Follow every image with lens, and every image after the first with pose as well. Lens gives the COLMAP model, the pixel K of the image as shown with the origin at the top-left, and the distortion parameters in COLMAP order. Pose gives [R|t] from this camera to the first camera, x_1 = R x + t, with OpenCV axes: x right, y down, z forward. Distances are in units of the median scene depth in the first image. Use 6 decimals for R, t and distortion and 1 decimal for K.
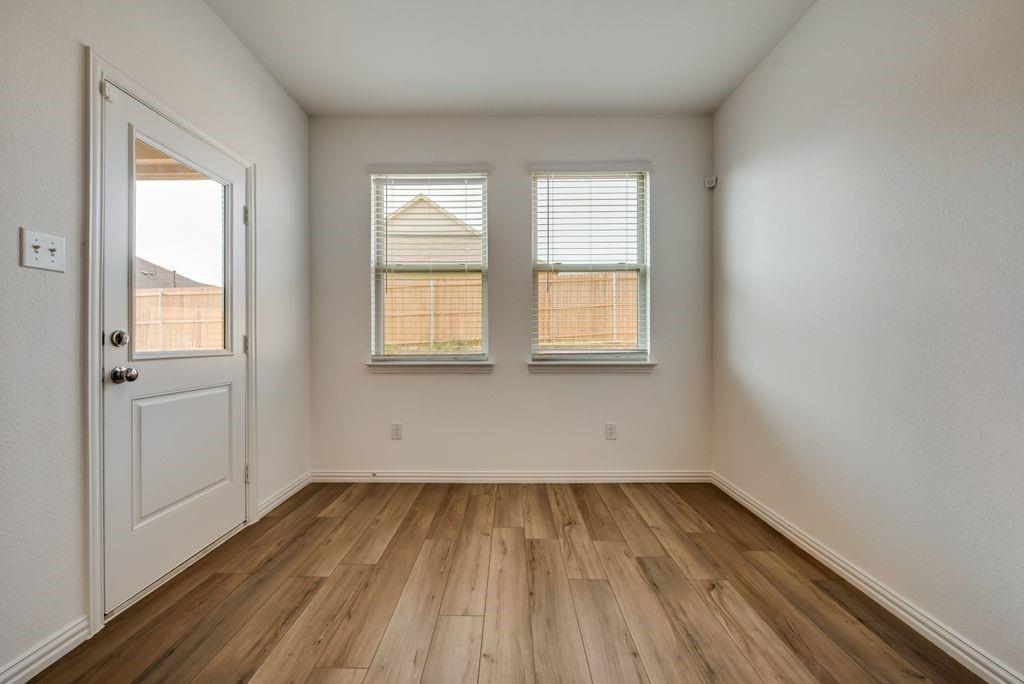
lens RADIAL K [[397.5, 0, 512.0], [0, 397.5, 342.0], [0, 0, 1]] dist [-0.030638, -0.000036]
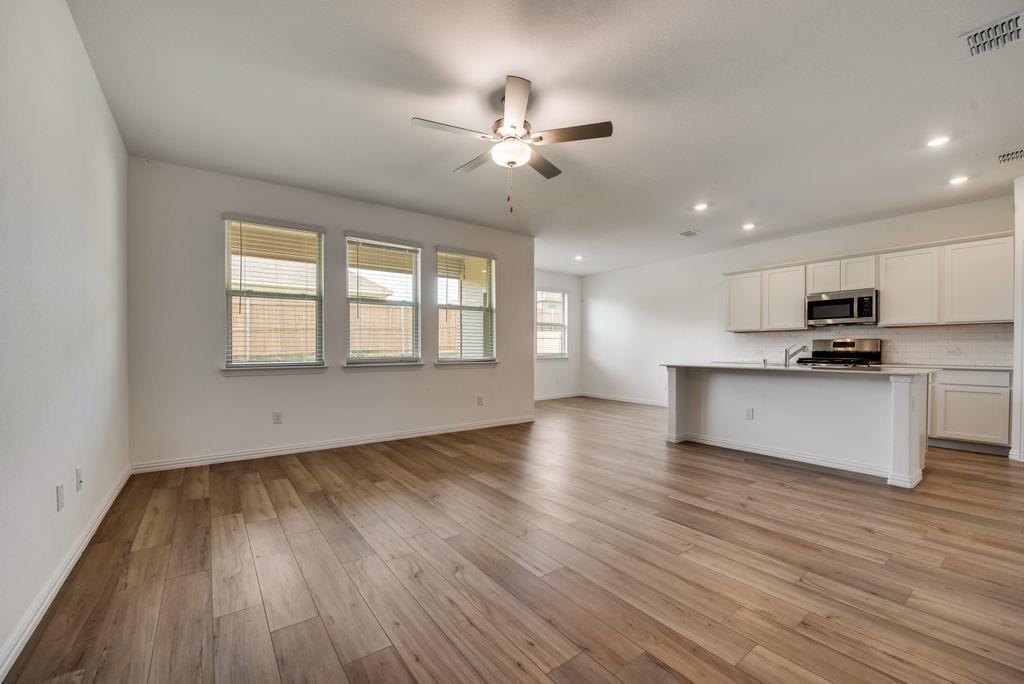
lens RADIAL K [[413.2, 0, 507.1], [0, 413.2, 351.2], [0, 0, 1]] dist [-0.020595, -0.000314]
pose [[0.807724, -0.000955, 0.589560, -1.801592], [0.001661, 0.999998, -0.000656, 0.006203], [-0.589558, 0.001509, 0.807725, -1.212439]]
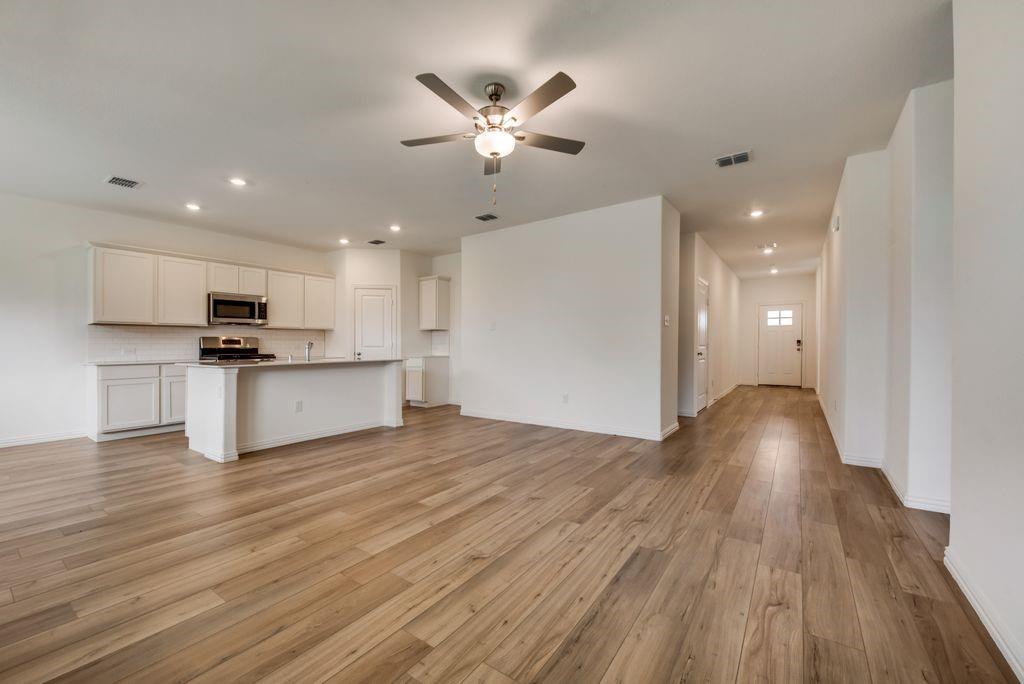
lens RADIAL K [[408.0, 0, 509.8], [0, 408.0, 344.4], [0, 0, 1]] dist [0.002102, -0.000153]
pose [[-0.817210, 0.005530, 0.576313, -1.797907], [0.008060, 0.999966, 0.001834, -0.002538], [-0.576283, 0.006144, -0.817227, 0.206603]]
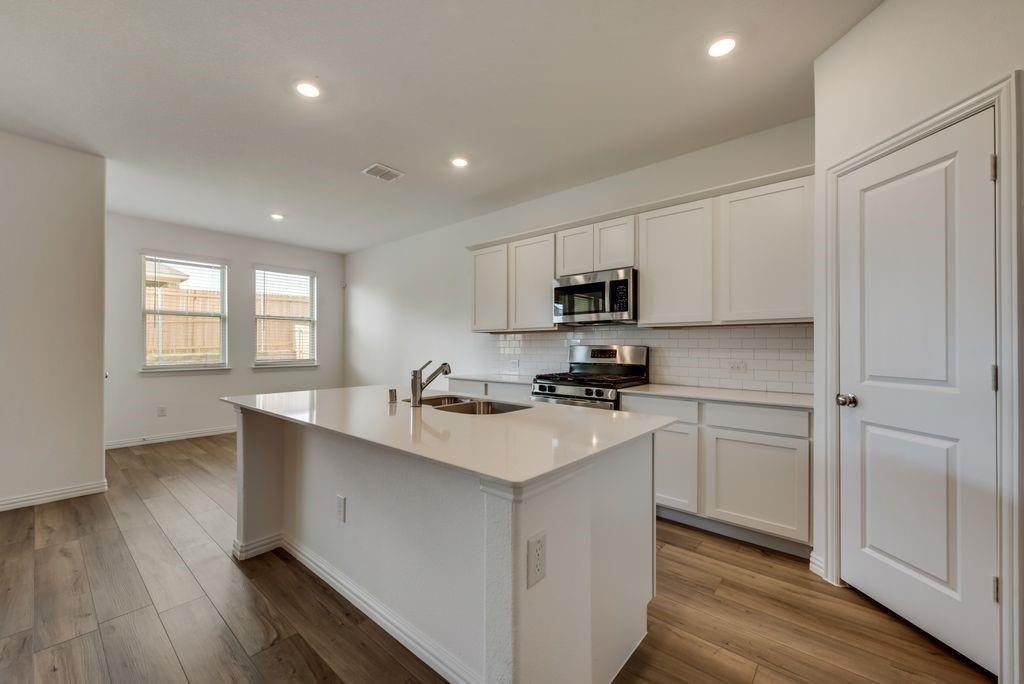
lens RADIAL K [[408.0, 0, 509.8], [0, 408.0, 344.4], [0, 0, 1]] dist [0.002102, -0.000153]
pose [[0.653760, 0.006593, 0.756673, -0.625881], [0.000855, 0.999955, -0.009451, -0.037421], [-0.756701, 0.006825, 0.653725, -1.208670]]
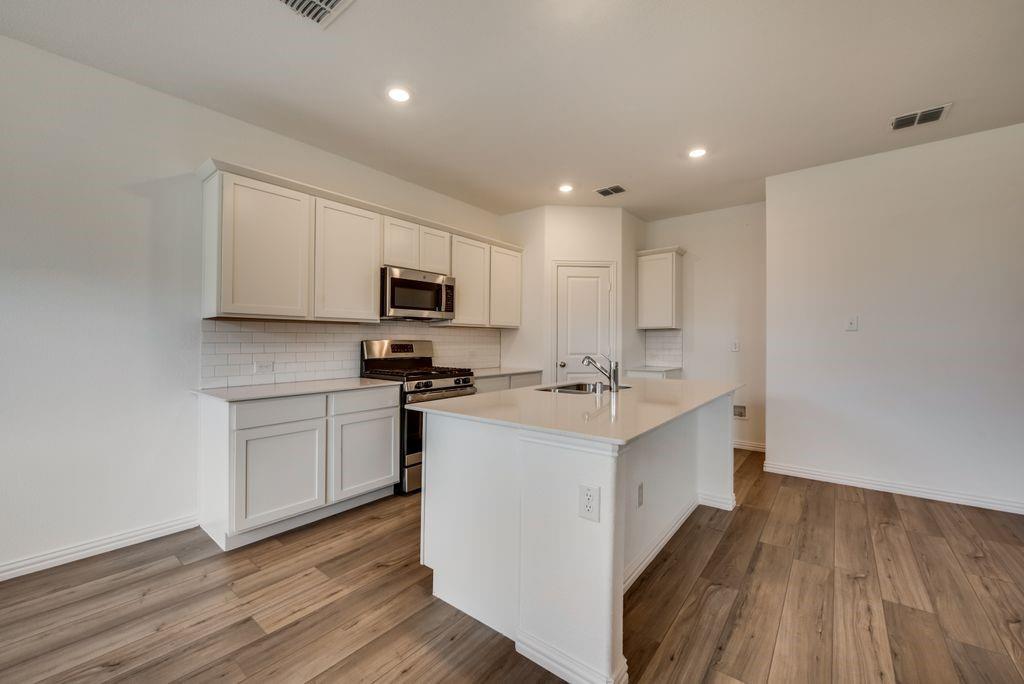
lens RADIAL K [[409.0, 0, 513.7], [0, 409.0, 335.5], [0, 0, 1]] dist [-0.001279, -0.000504]
pose [[-0.784687, 0.008723, 0.619830, -0.572536], [0.002537, 0.999938, -0.010860, -0.045601], [-0.619887, -0.006949, -0.784661, 0.120431]]
